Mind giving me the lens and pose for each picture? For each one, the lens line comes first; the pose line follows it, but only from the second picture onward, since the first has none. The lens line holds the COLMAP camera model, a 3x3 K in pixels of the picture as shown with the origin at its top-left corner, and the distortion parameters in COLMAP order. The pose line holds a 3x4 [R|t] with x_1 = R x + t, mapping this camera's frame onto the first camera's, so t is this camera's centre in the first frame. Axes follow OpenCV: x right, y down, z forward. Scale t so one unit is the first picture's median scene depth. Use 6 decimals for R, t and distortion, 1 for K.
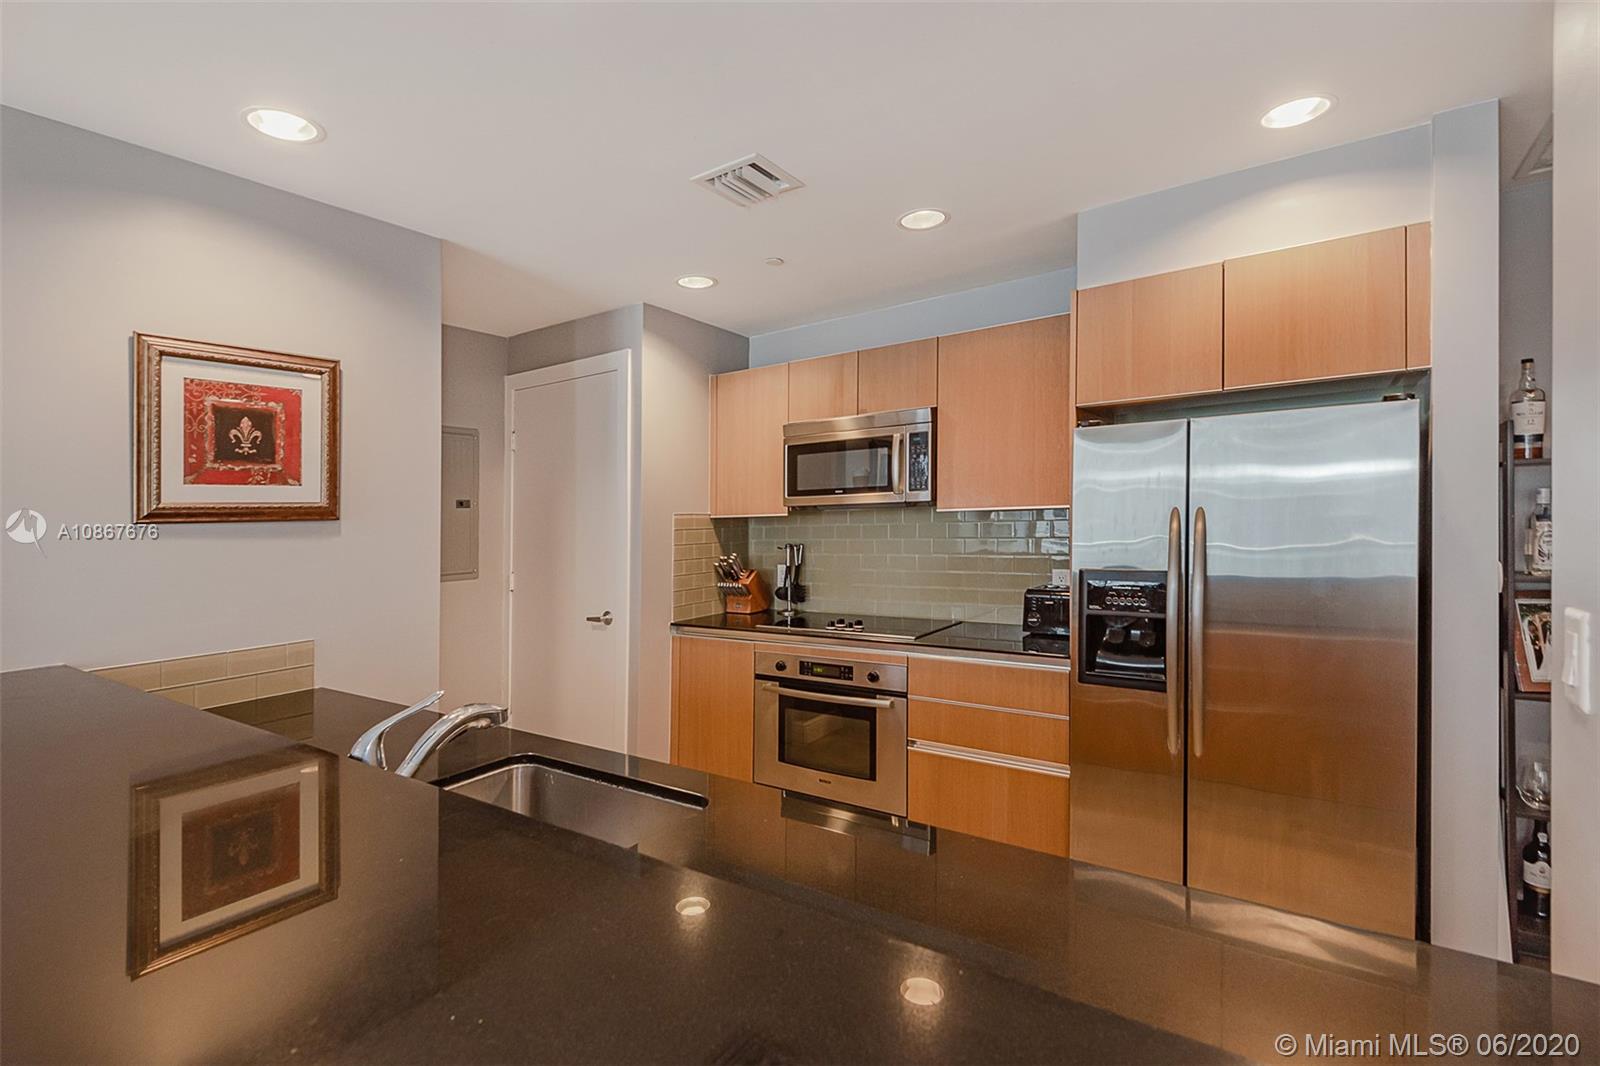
lens RADIAL K [[739.1, 0, 776.8], [0, 739.1, 533.3], [0, 0, 1]] dist [-0.016894, -0.000619]
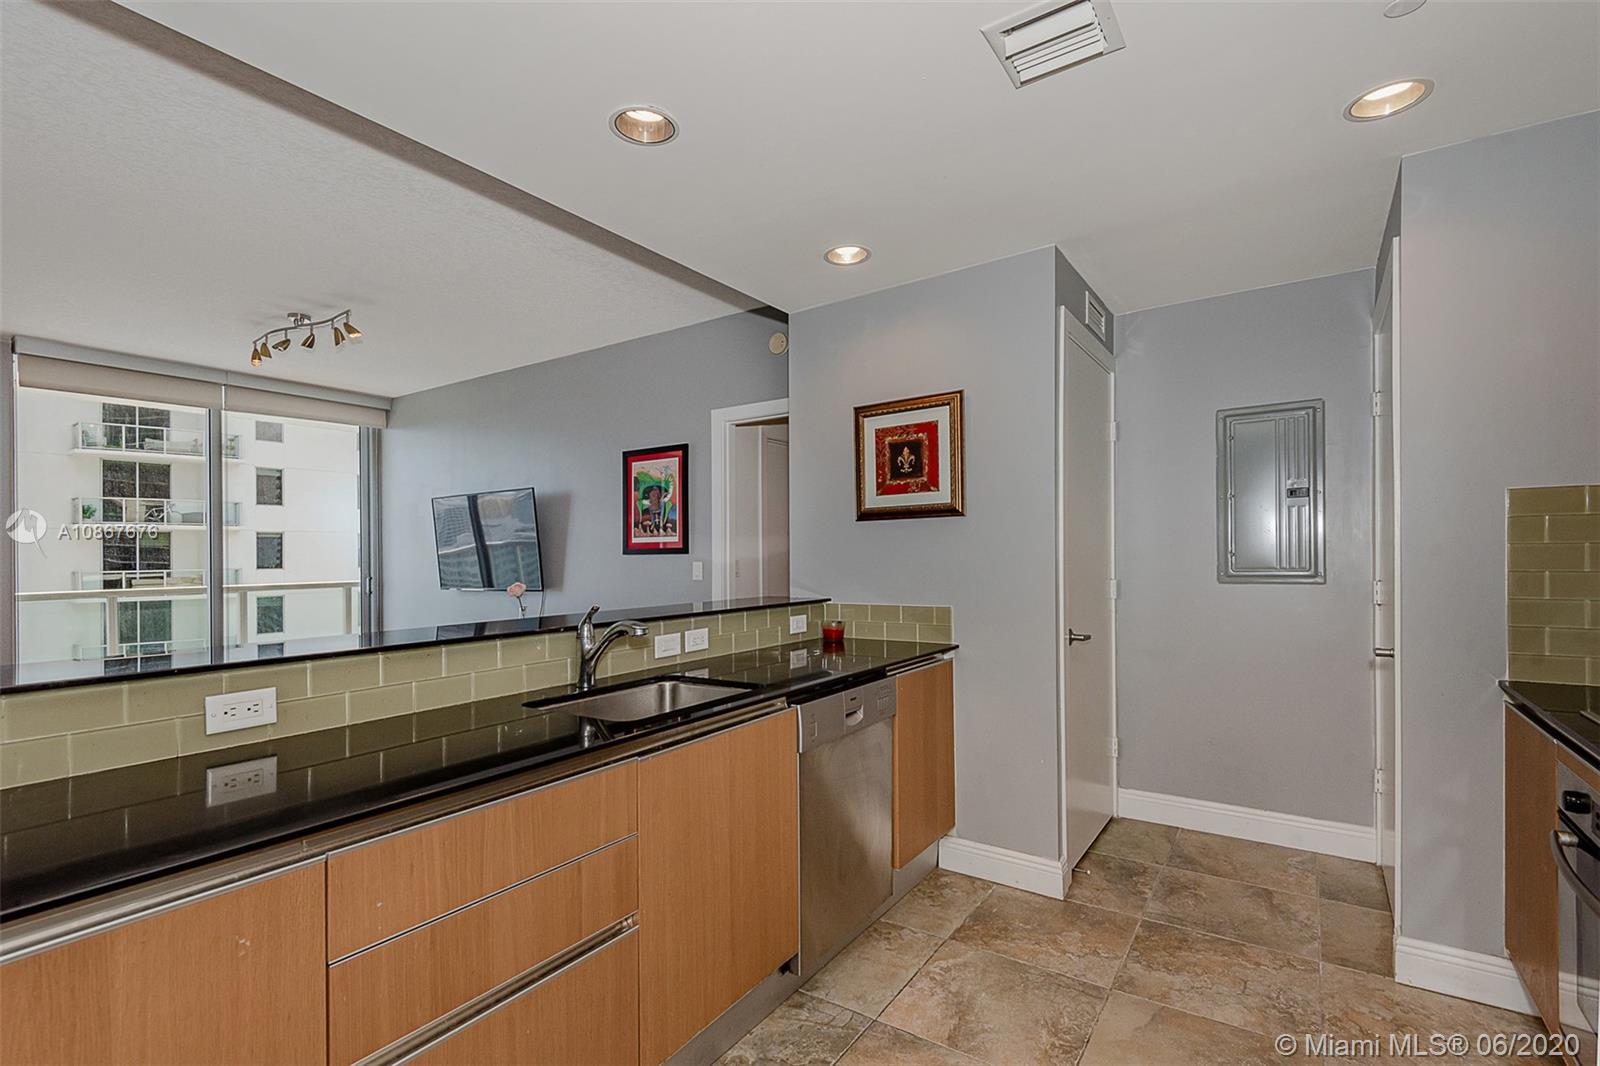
lens RADIAL K [[719.5, 0, 805.4], [0, 719.5, 553.4], [0, 0, 1]] dist [0.039616, -0.030654]
pose [[0.010017, 0.021811, -0.999712, 0.691667], [-0.002151, 0.999760, 0.021790, 0.021911], [0.999948, 0.001932, 0.010061, 0.757556]]
